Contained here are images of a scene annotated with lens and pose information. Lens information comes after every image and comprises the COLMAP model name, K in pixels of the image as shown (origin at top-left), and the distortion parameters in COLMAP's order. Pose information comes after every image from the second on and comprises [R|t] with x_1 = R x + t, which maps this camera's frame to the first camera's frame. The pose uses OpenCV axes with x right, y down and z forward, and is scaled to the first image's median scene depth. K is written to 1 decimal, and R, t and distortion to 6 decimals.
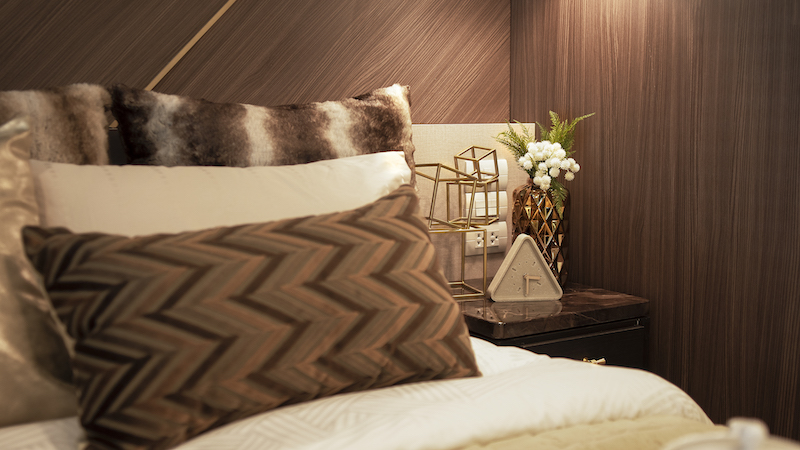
lens RADIAL K [[980.4, 0, 398.7], [0, 980.4, 223.3], [0, 0, 1]] dist [-0.044195, 0.000000]
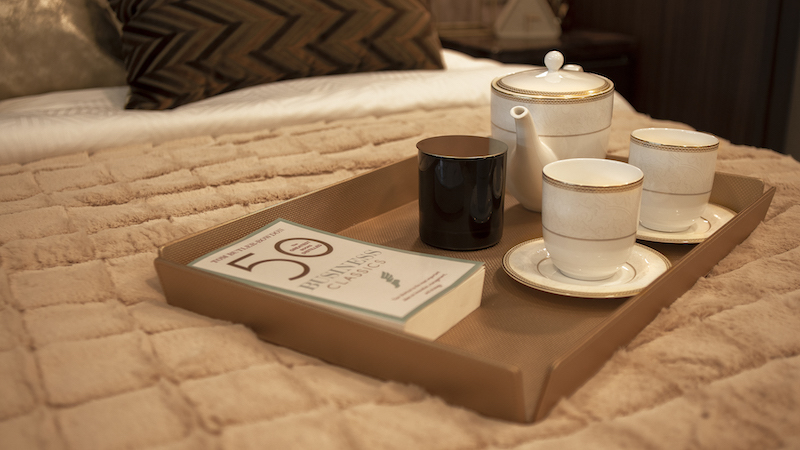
lens RADIAL K [[980.4, 0, 402.1], [0, 980.4, 225.6], [0, 0, 1]] dist [-0.044195, 0.000000]
pose [[0.994390, 0.034563, -0.099971, 0.193757], [-0.012887, 0.977656, 0.209815, 0.103349], [0.104989, -0.207350, 0.972617, -0.324899]]
